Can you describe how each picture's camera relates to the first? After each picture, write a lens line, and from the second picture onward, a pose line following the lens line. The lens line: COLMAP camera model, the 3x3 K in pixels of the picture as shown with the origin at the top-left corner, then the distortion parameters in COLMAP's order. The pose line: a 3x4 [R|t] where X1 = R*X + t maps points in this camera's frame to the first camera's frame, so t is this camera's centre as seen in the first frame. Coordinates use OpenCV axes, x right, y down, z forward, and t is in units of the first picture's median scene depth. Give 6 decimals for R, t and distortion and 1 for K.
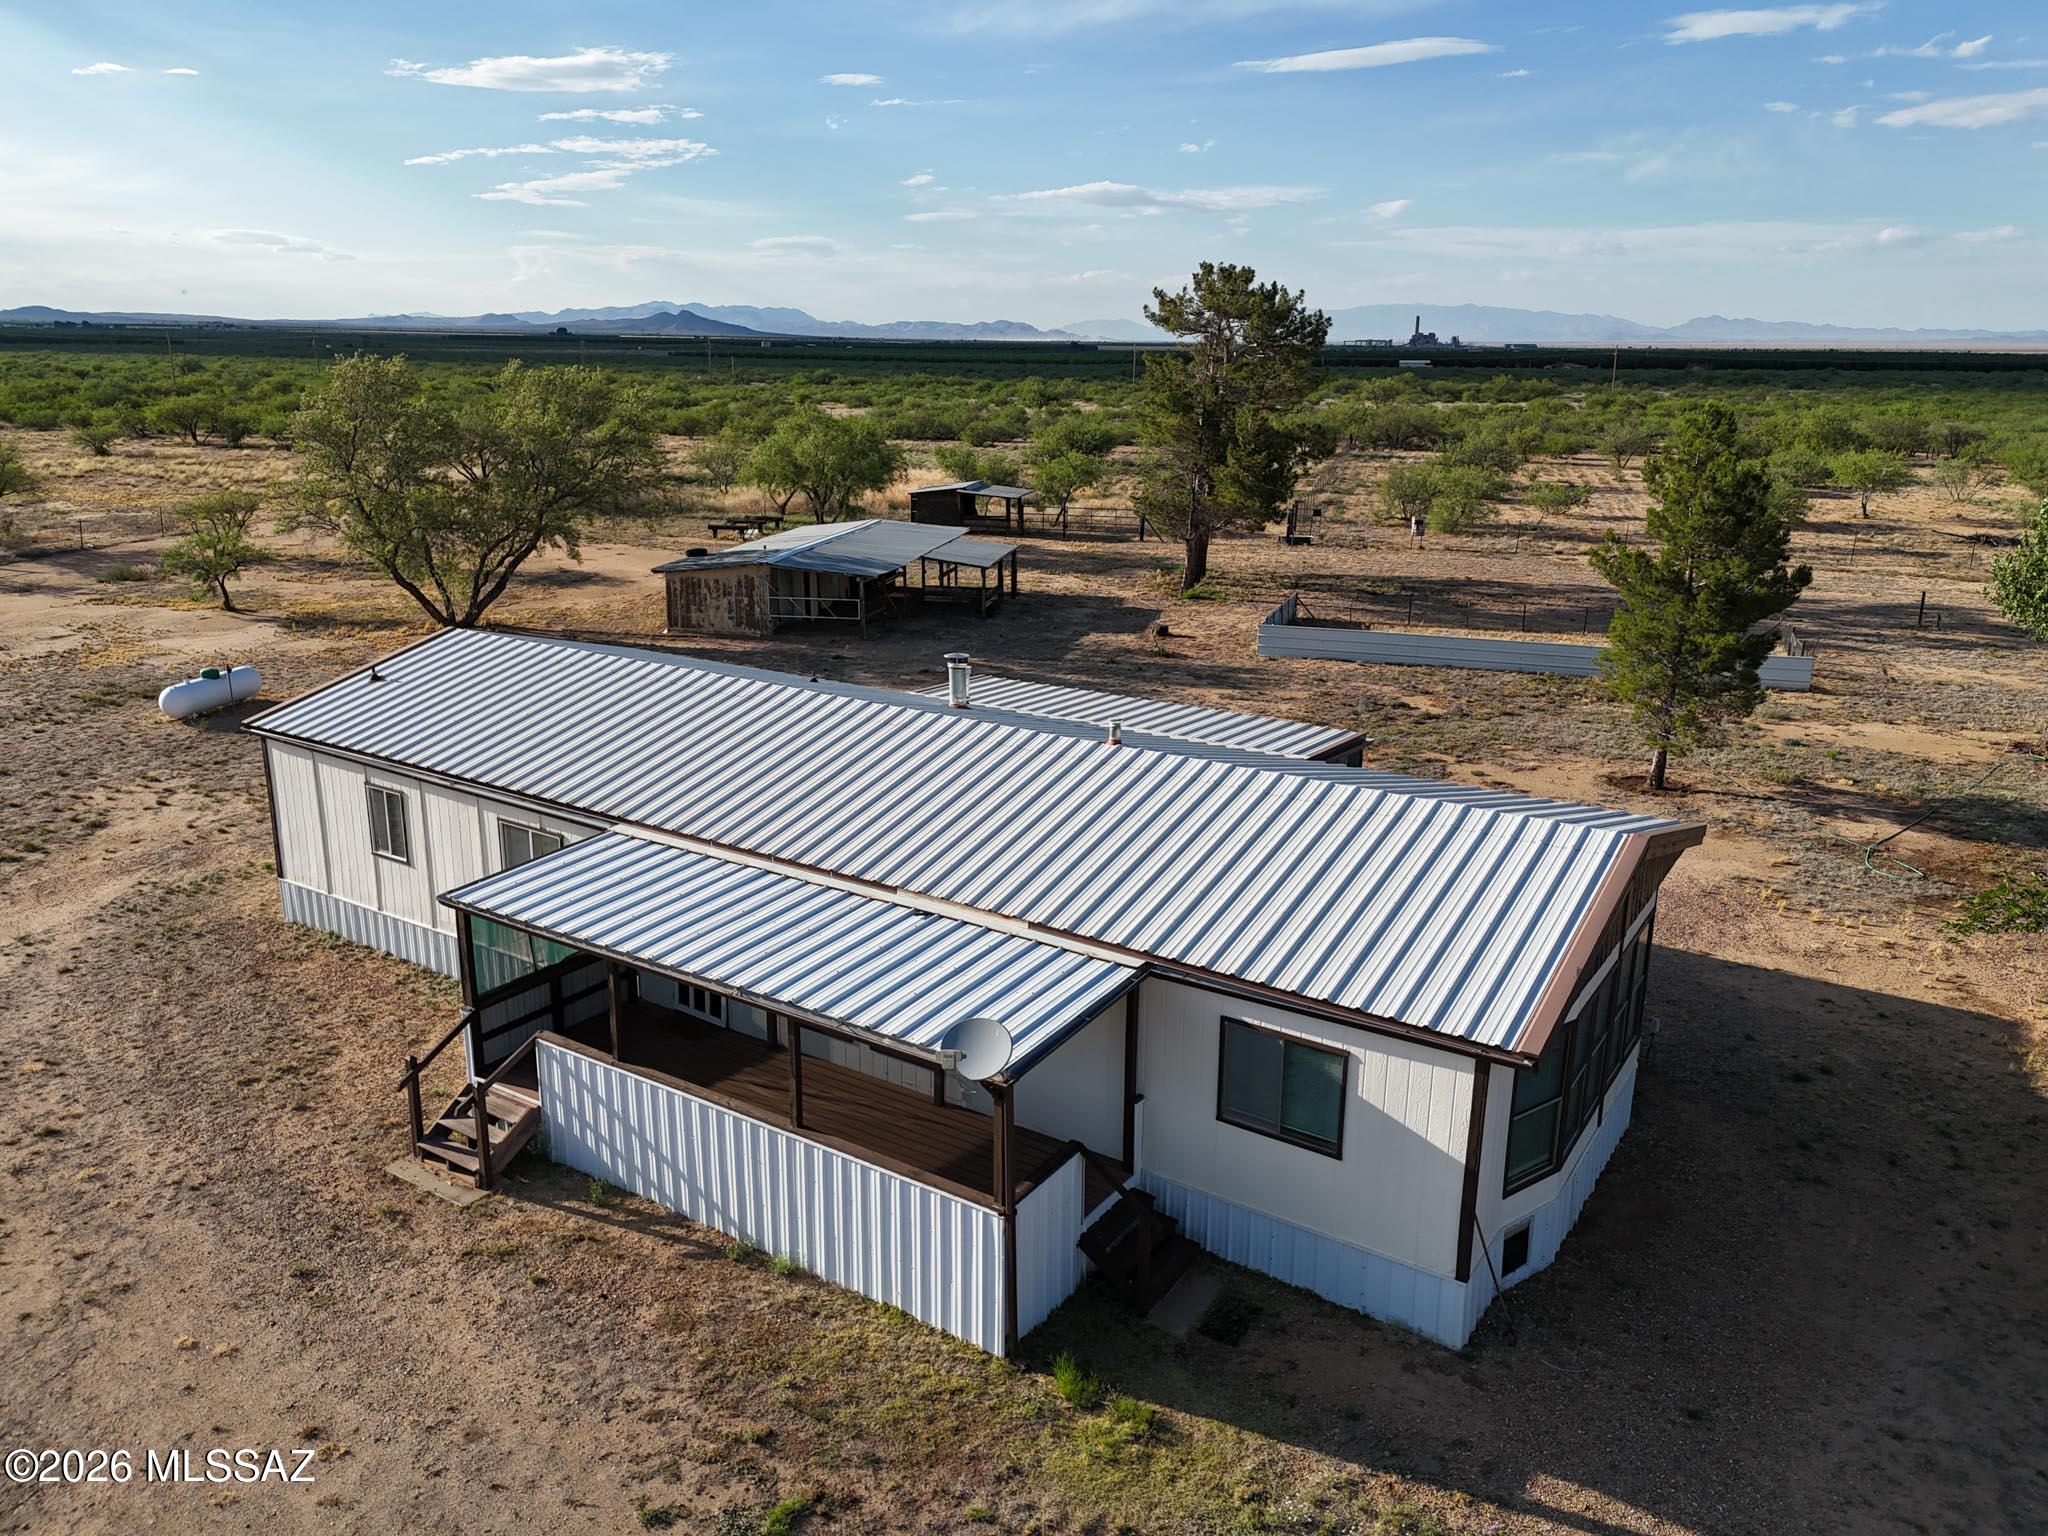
lens RADIAL K [[1478.6, 0, 1024.0], [0, 1478.6, 768.0], [0, 0, 1]] dist [0.095555, -0.112144]
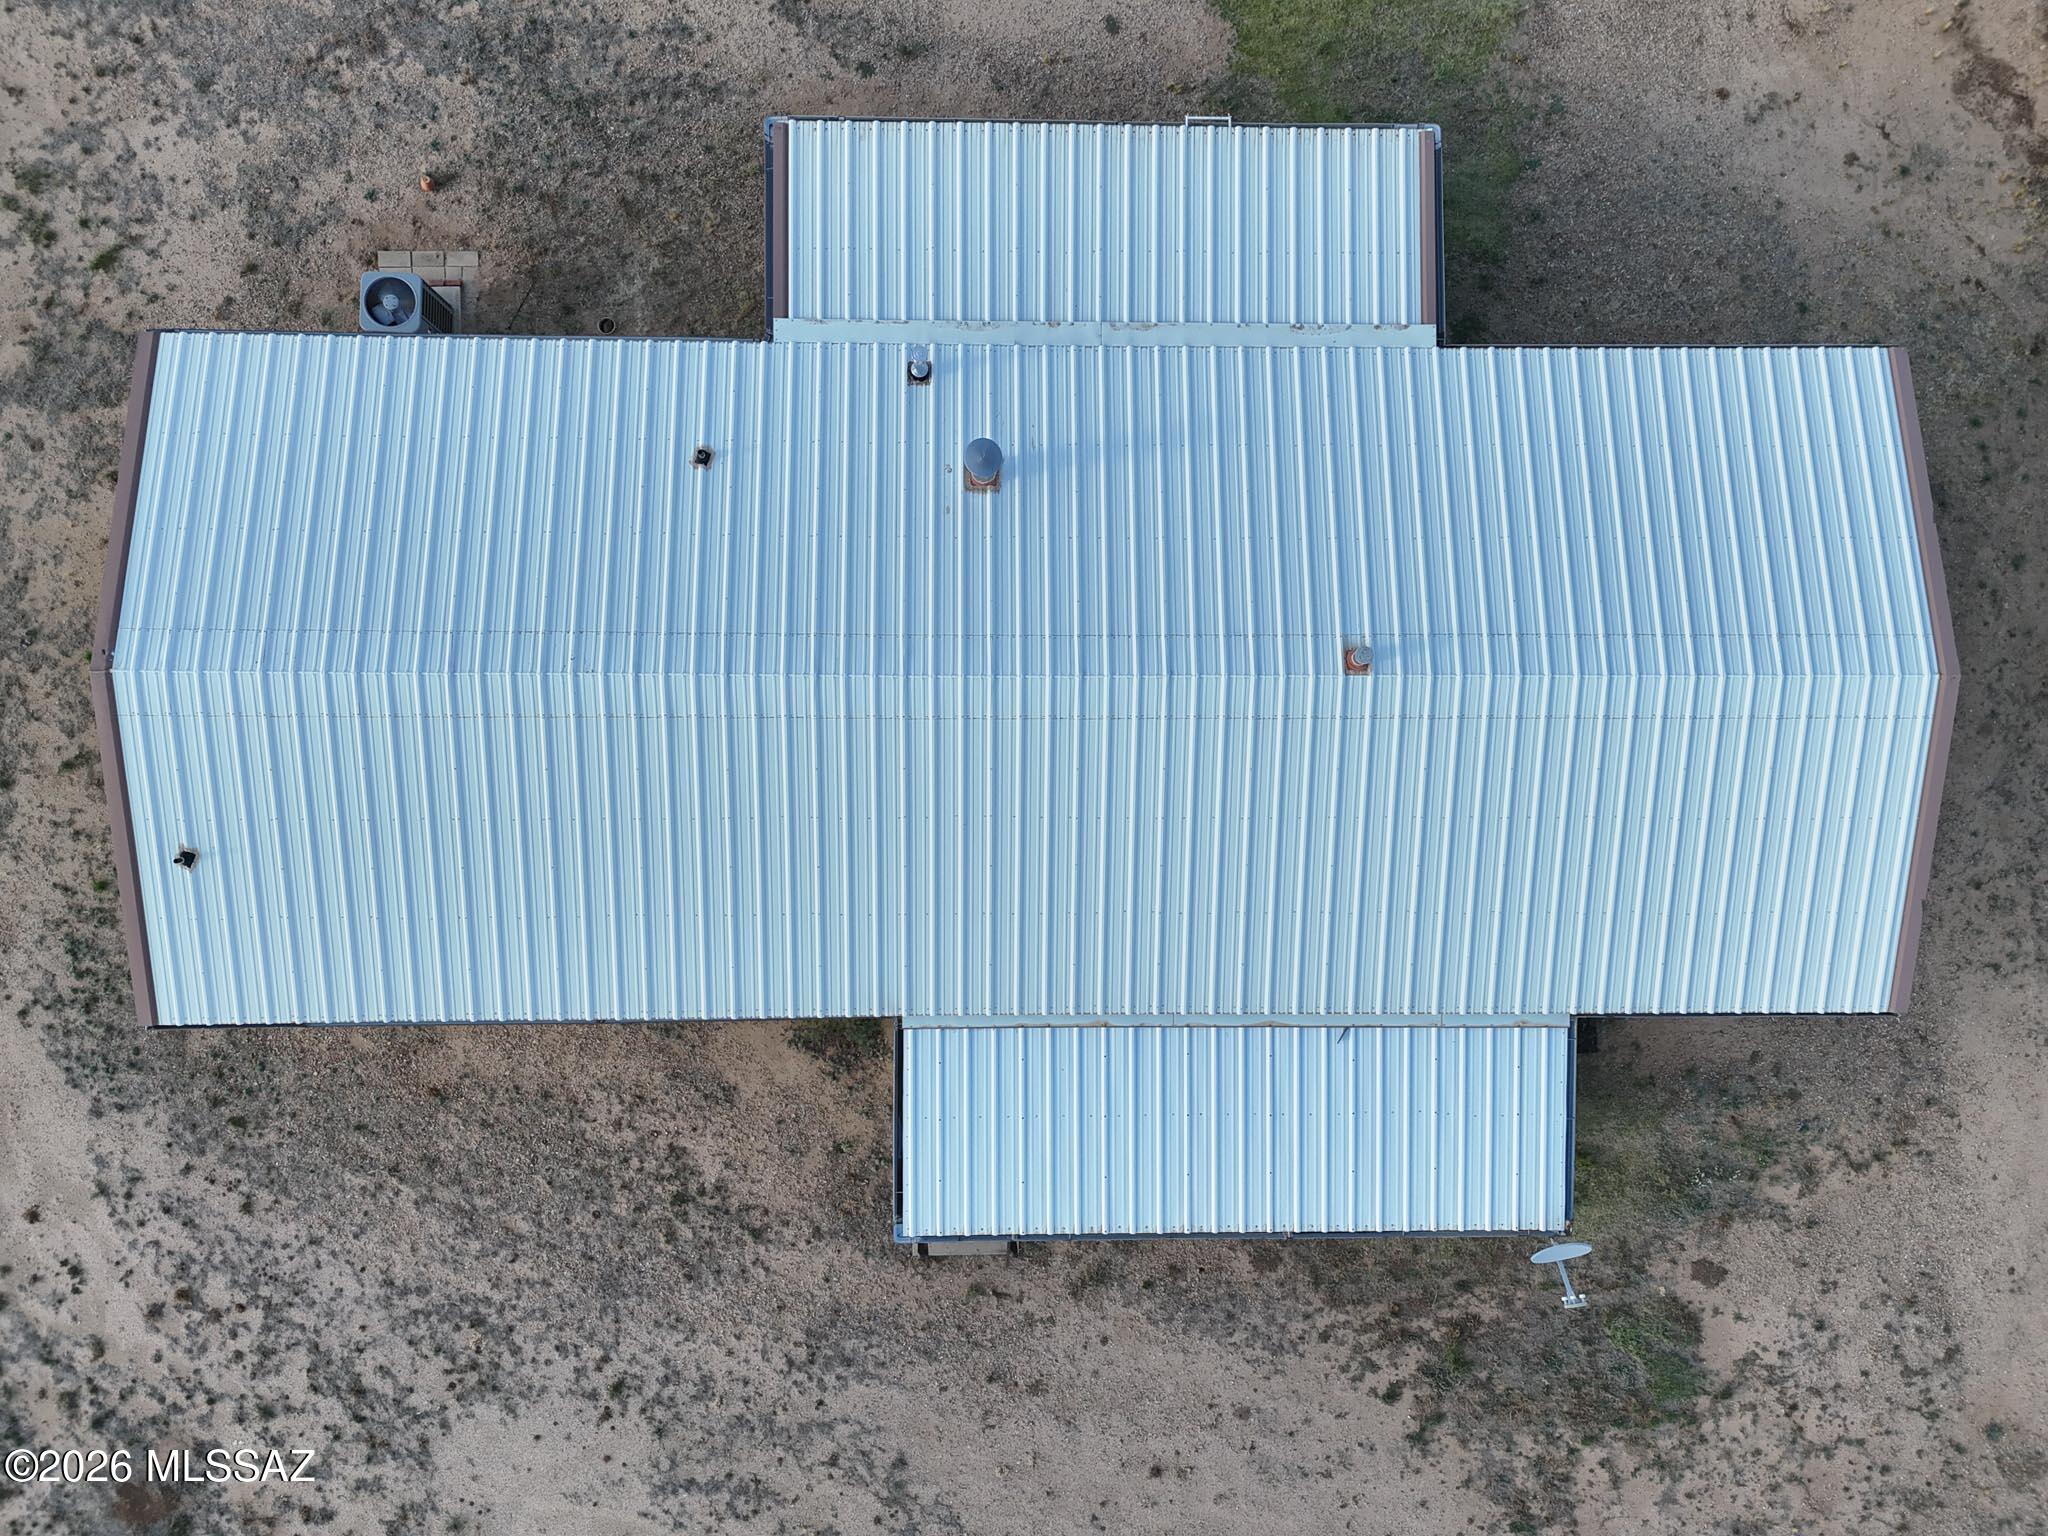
lens RADIAL K [[1478.6, 0, 1024.0], [0, 1478.6, 768.0], [0, 0, 1]] dist [0.095555, -0.112144]
pose [[0.834493, -0.550433, 0.025399, -0.147960], [0.126423, 0.236123, 0.963464, -0.824641], [-0.536320, -0.800793, 0.266630, 0.818484]]
